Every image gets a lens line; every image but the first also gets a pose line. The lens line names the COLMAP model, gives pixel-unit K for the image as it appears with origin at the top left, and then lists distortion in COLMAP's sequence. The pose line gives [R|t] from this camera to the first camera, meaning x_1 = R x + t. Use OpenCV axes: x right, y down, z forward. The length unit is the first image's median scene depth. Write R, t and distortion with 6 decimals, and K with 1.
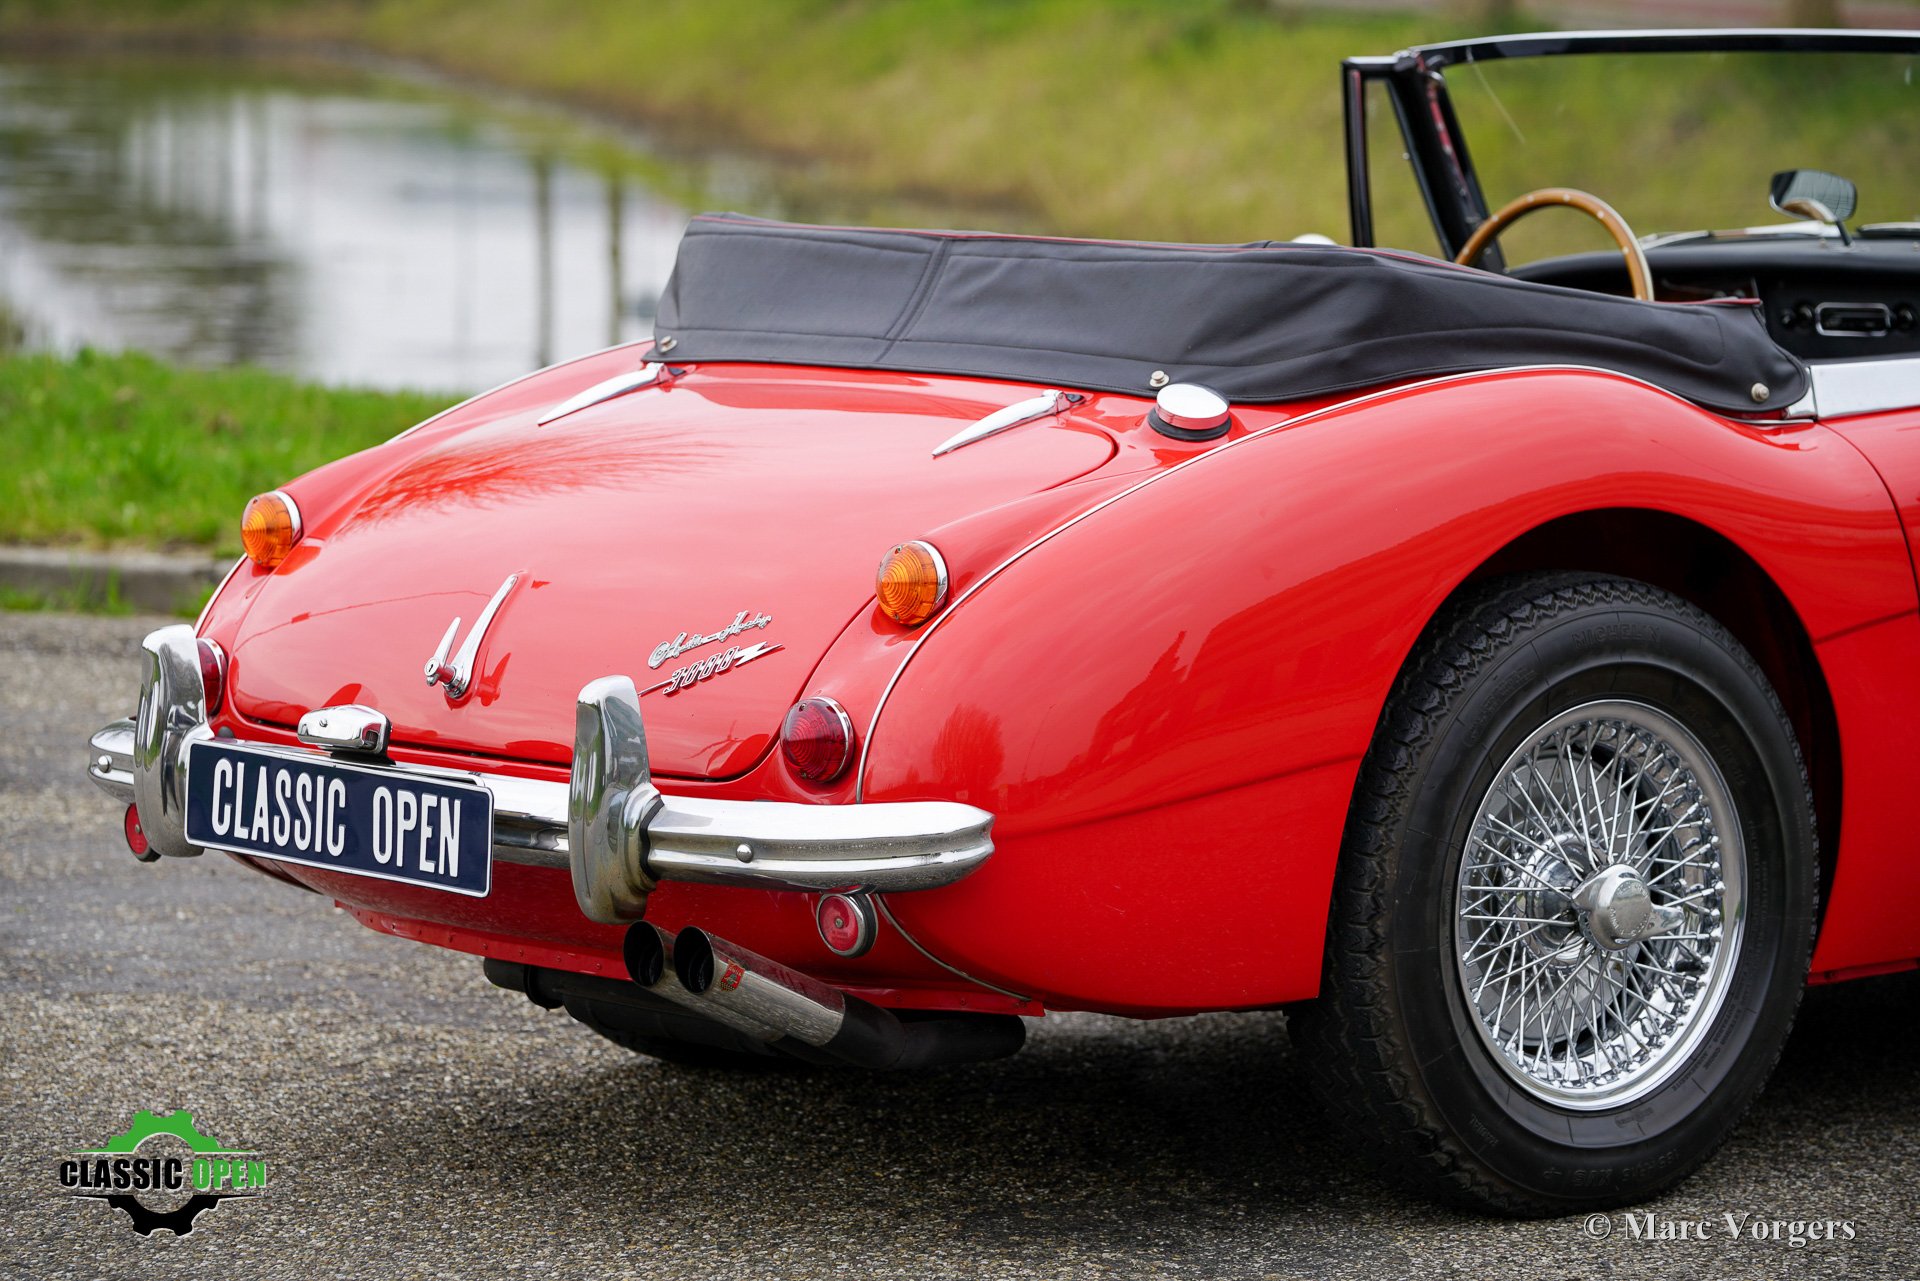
lens RADIAL K [[7683.4, 0, 960.2], [0, 7683.4, 640.6], [0, 0, 1]] dist [0.020730, 0.000000]
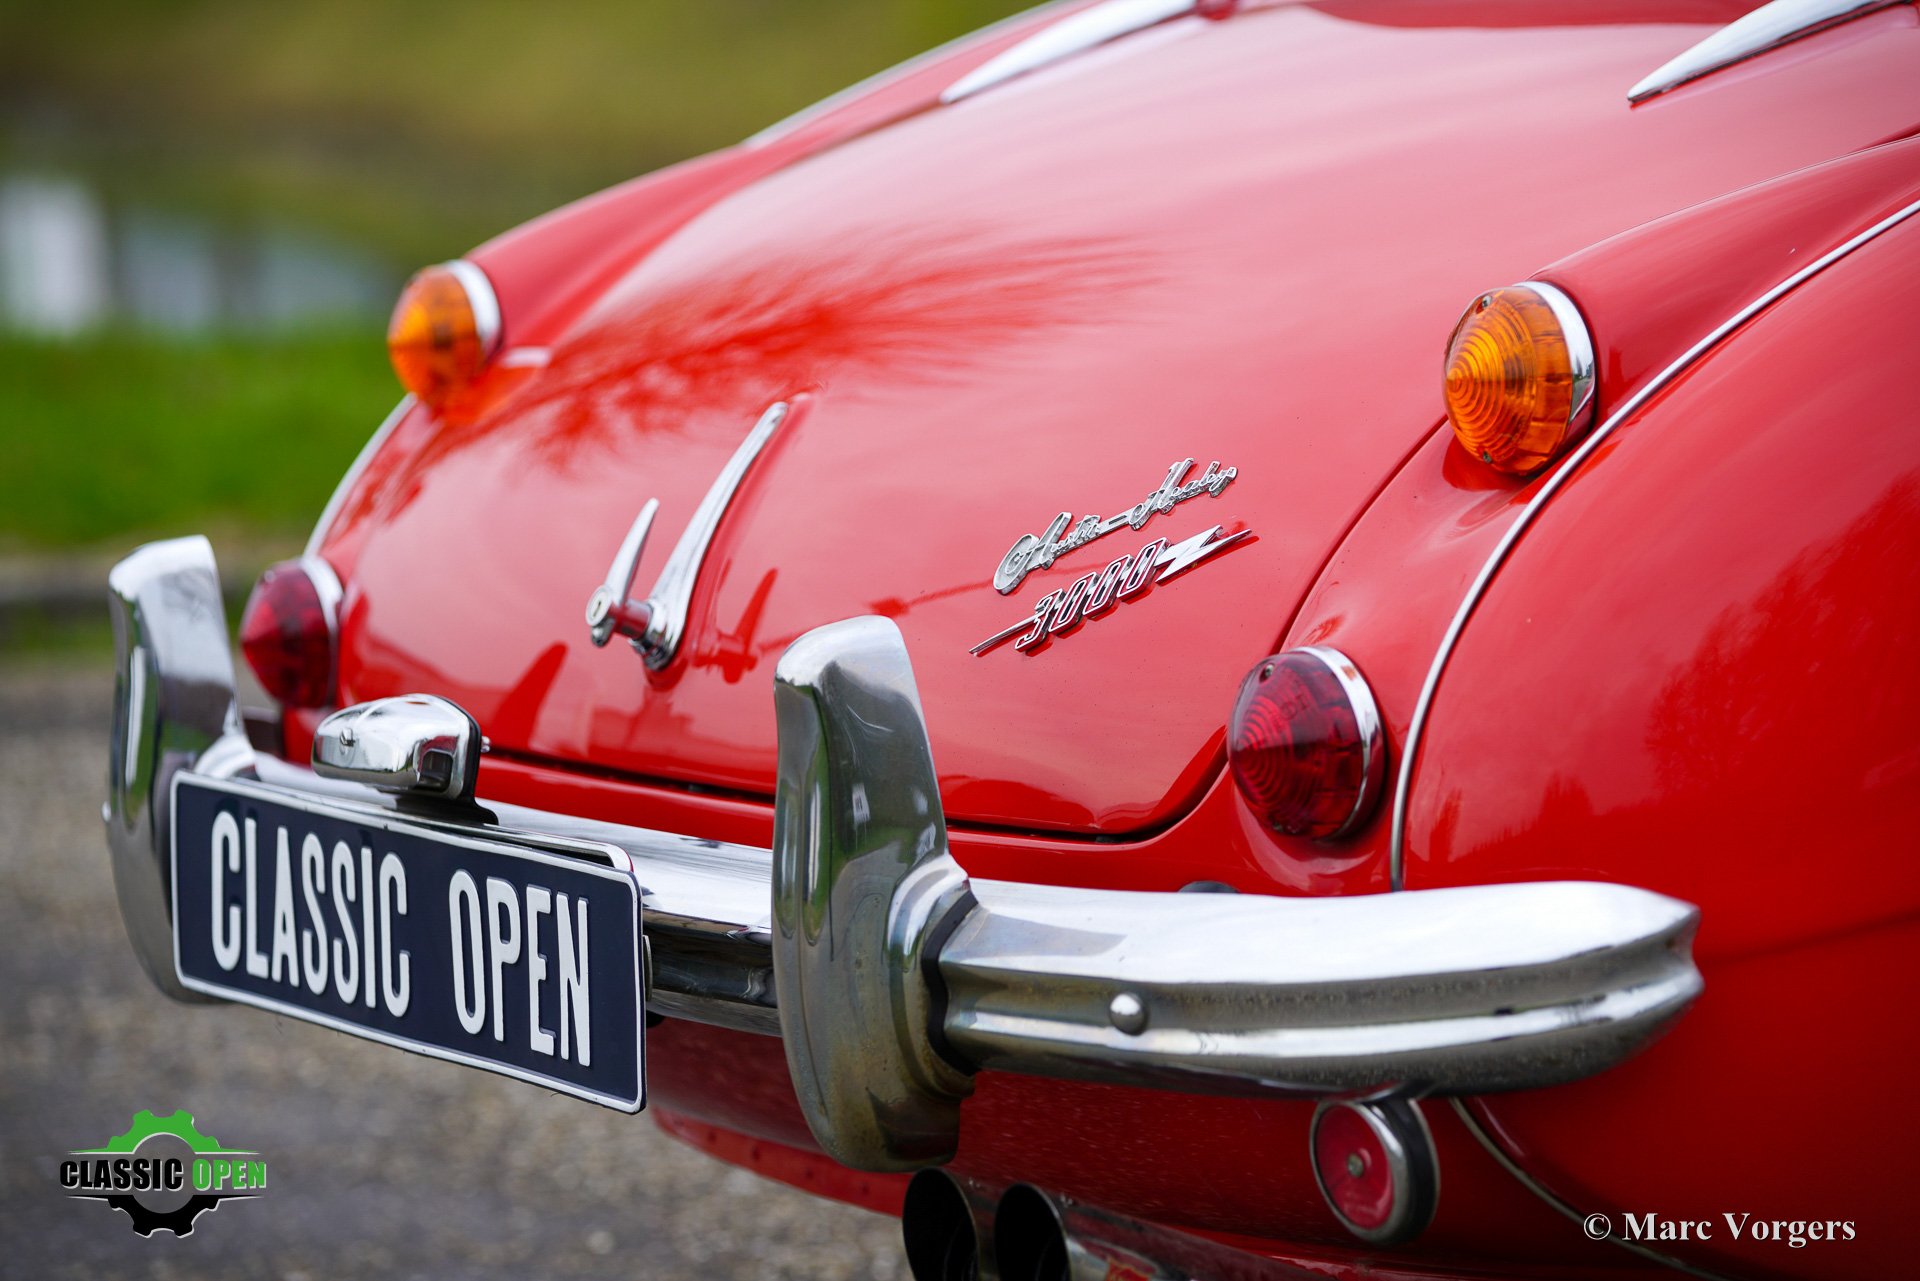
lens RADIAL K [[7683.4, 0, 957.8], [0, 7683.4, 641.9], [0, 0, 1]] dist [0.020730, 0.000000]
pose [[0.978107, -0.040433, -0.204135, 0.050348], [0.043736, 0.998975, 0.011695, 0.001043], [0.203453, -0.020367, 0.978873, 0.553430]]
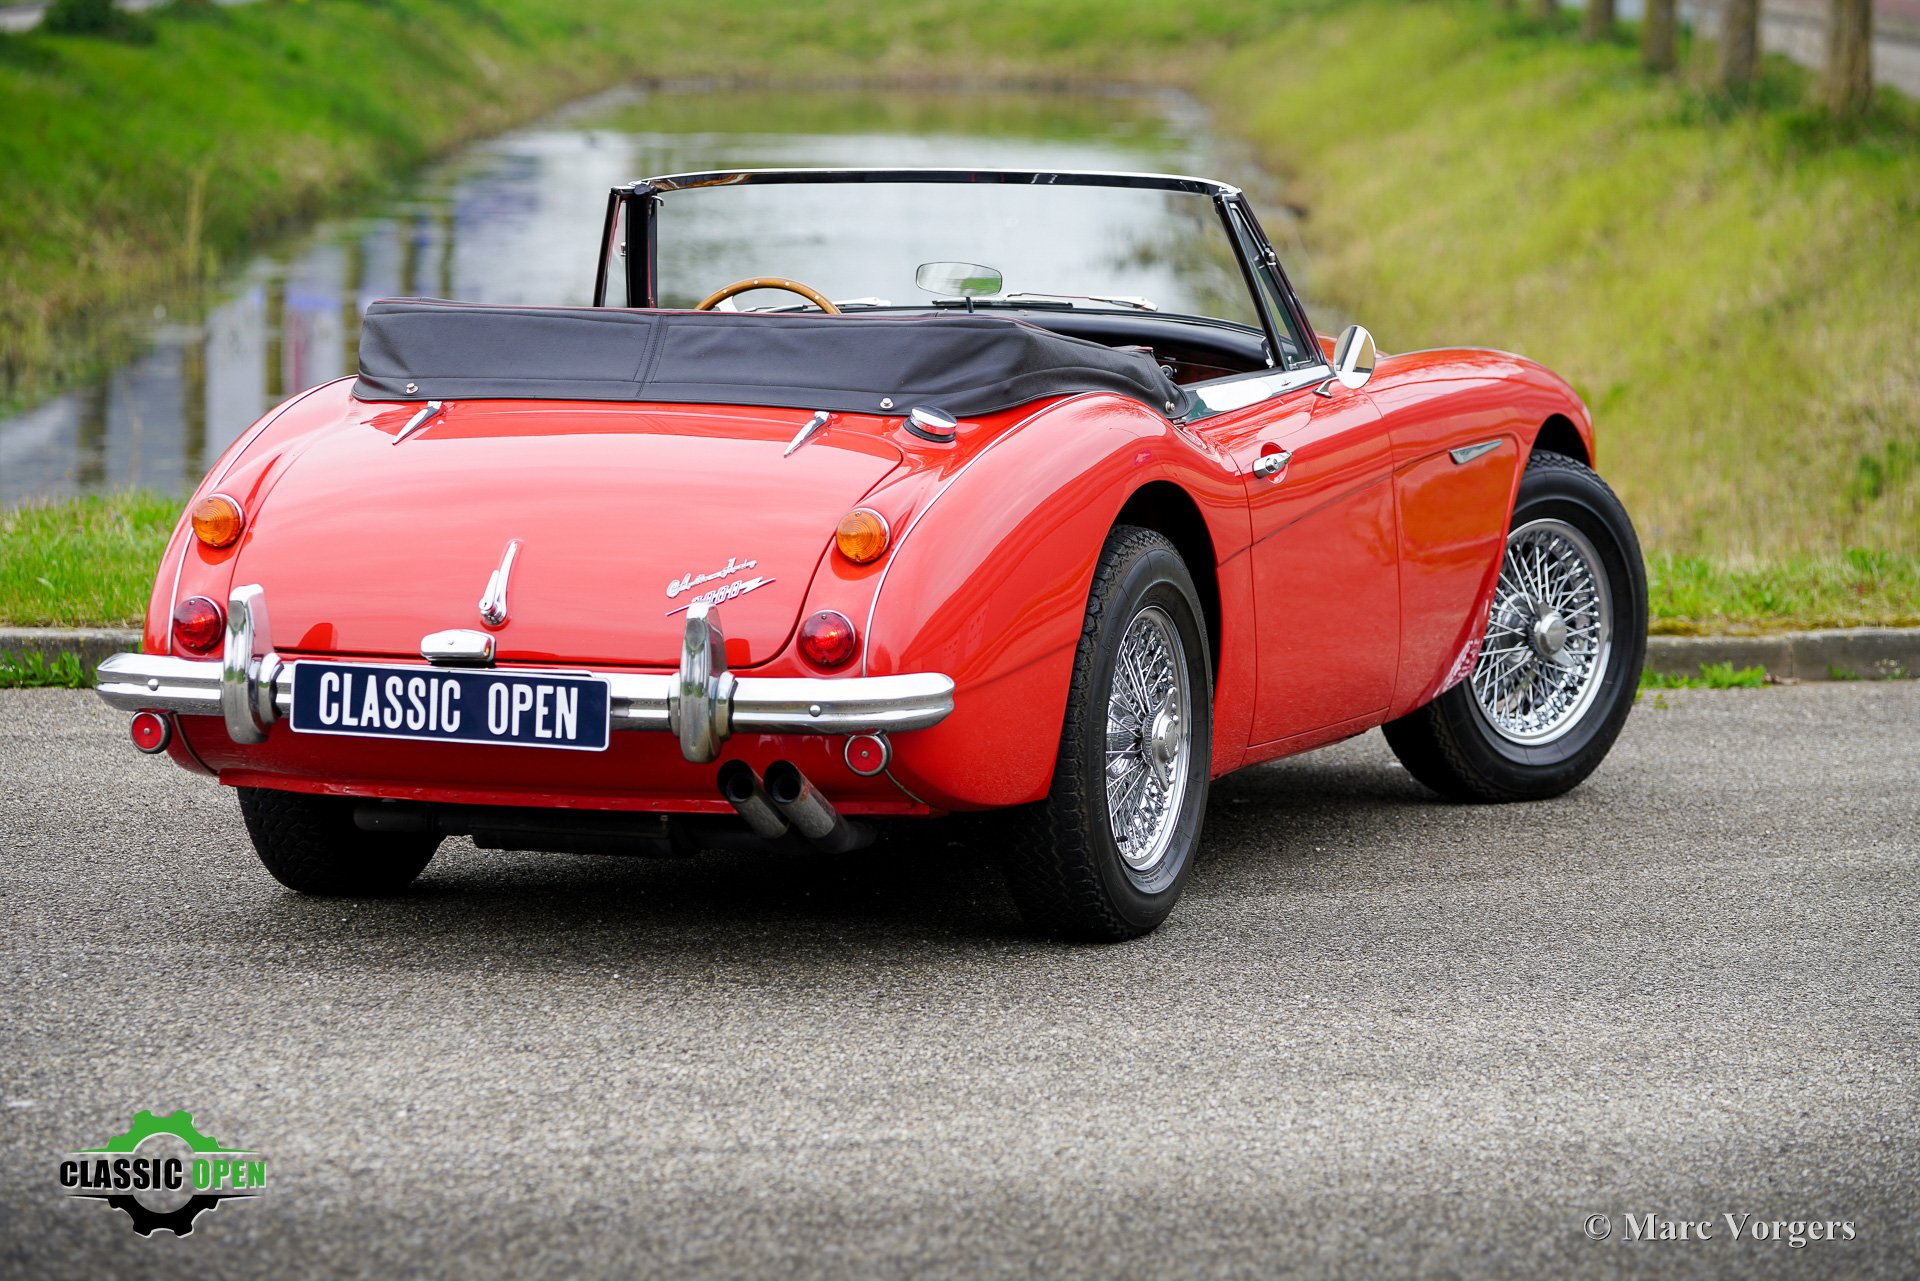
lens RADIAL K [[7683.4, 0, 960.7], [0, 7683.4, 640.3], [0, 0, 1]] dist [0.020730, 0.000000]
pose [[0.867992, -0.030807, 0.495622, -0.742291], [0.035250, 0.999378, 0.000386, 0.013433], [-0.495326, 0.017136, 0.868538, -0.344795]]
